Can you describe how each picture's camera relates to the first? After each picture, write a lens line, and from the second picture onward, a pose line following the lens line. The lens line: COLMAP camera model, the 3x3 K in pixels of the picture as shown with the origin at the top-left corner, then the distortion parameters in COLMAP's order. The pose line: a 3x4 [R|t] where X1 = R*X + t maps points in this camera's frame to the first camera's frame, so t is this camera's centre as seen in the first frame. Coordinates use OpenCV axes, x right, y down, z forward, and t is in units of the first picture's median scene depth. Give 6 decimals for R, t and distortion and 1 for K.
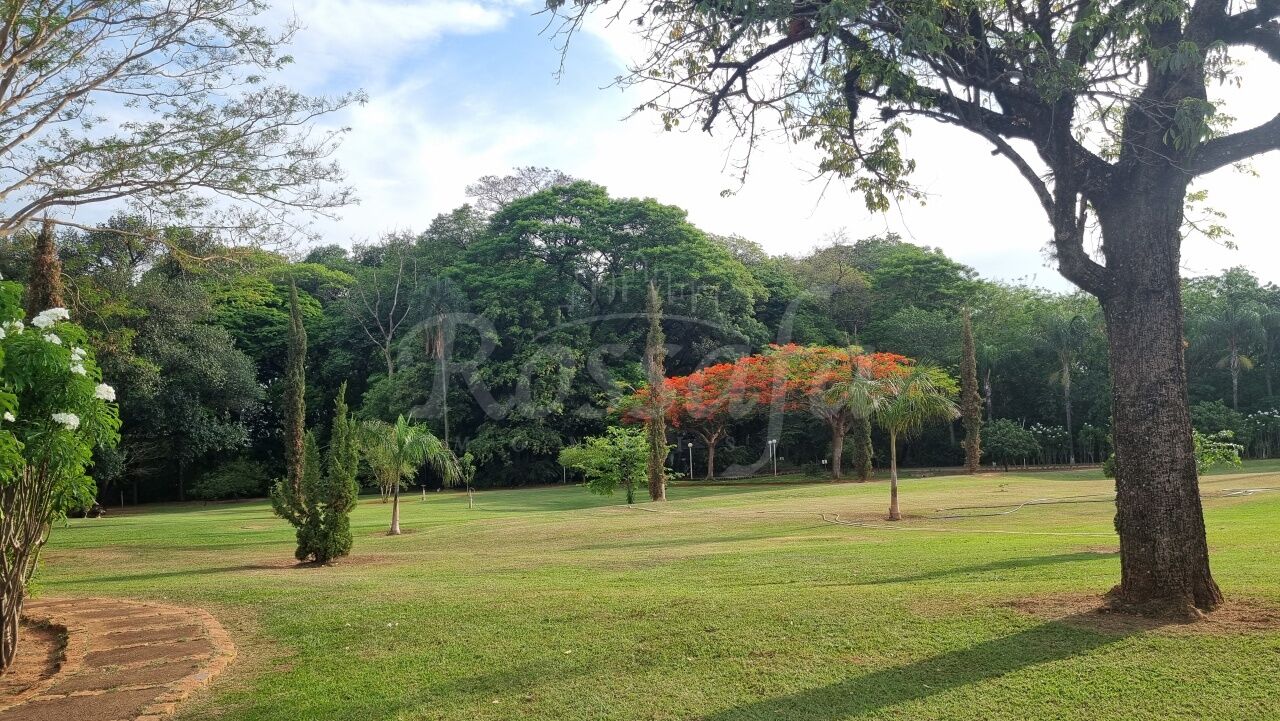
lens RADIAL K [[1005.7, 0, 639.6], [0, 1005.7, 363.6], [0, 0, 1]] dist [-0.008766, -0.001300]
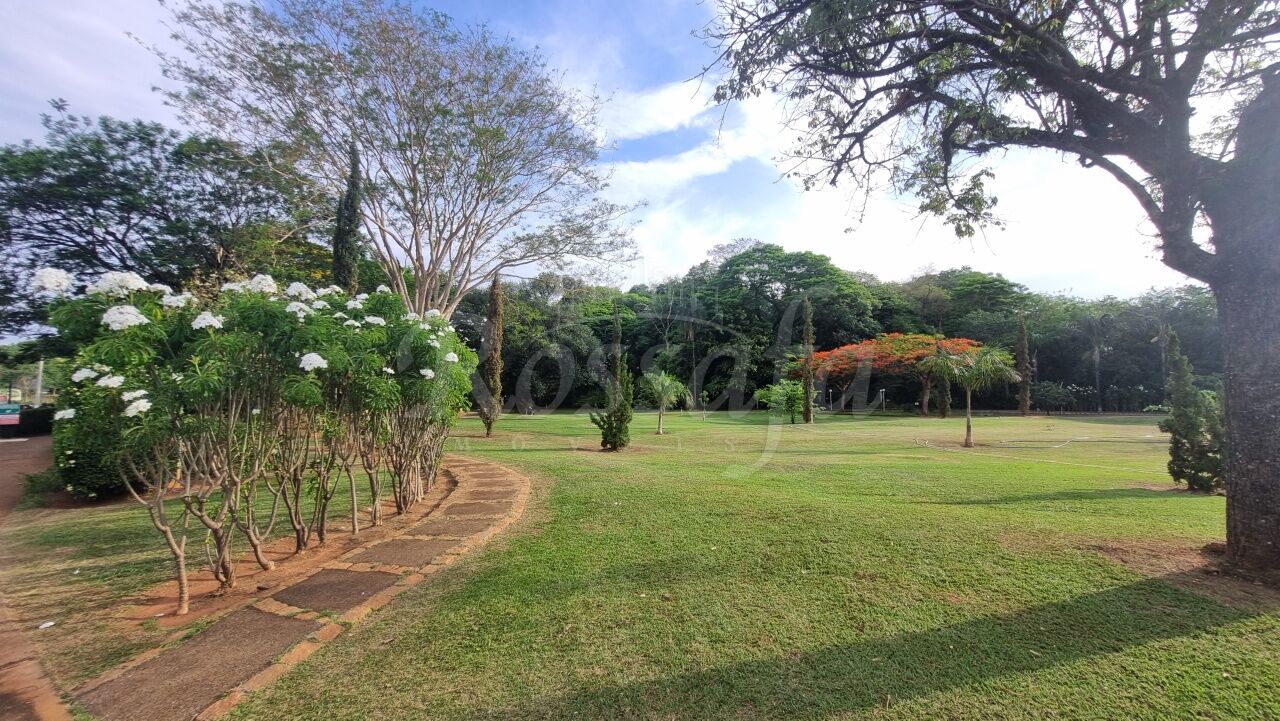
lens RADIAL K [[492.3, 0, 640.8], [0, 492.3, 353.0], [0, 0, 1]] dist [0.000049, -0.000796]
pose [[0.946682, 0.011705, -0.321956, 0.017160], [-0.005867, 0.999800, 0.019097, 0.000978], [0.322115, -0.016190, 0.946562, 0.110860]]
